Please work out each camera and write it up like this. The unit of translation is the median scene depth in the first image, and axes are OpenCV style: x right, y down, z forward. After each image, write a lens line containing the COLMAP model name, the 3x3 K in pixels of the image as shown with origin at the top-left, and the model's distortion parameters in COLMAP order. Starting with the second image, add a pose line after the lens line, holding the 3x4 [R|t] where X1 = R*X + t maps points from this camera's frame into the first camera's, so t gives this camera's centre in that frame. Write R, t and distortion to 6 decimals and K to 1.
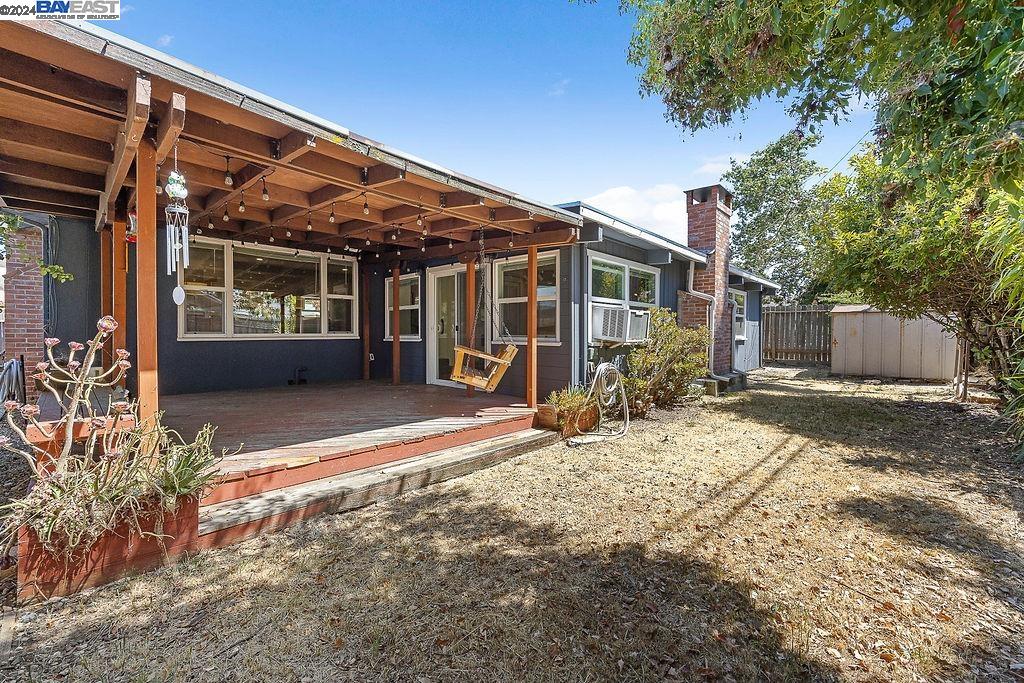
lens RADIAL K [[428.8, 0, 514.1], [0, 428.8, 337.5], [0, 0, 1]] dist [-0.002187, -0.000369]
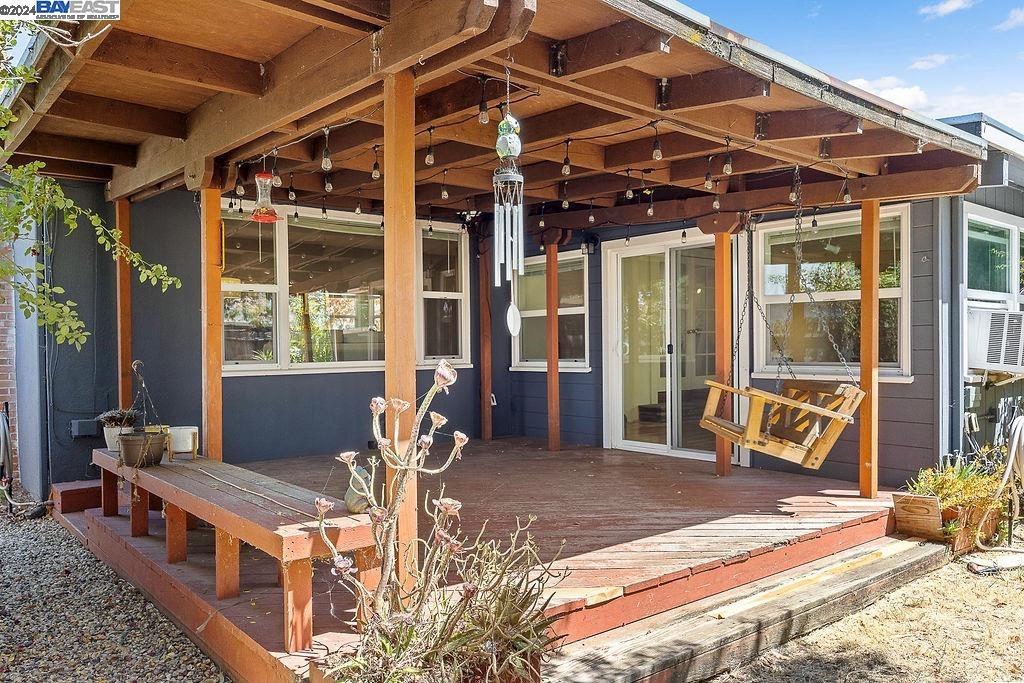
lens RADIAL K [[779.1, 0, 512.2], [0, 779.1, 363.8], [0, 0, 1]] dist [-0.008609, -0.002412]
pose [[0.990221, -0.008140, -0.139269, -0.298373], [0.009718, 0.999896, 0.010653, -0.023286], [0.139168, -0.011902, 0.990197, -0.037531]]
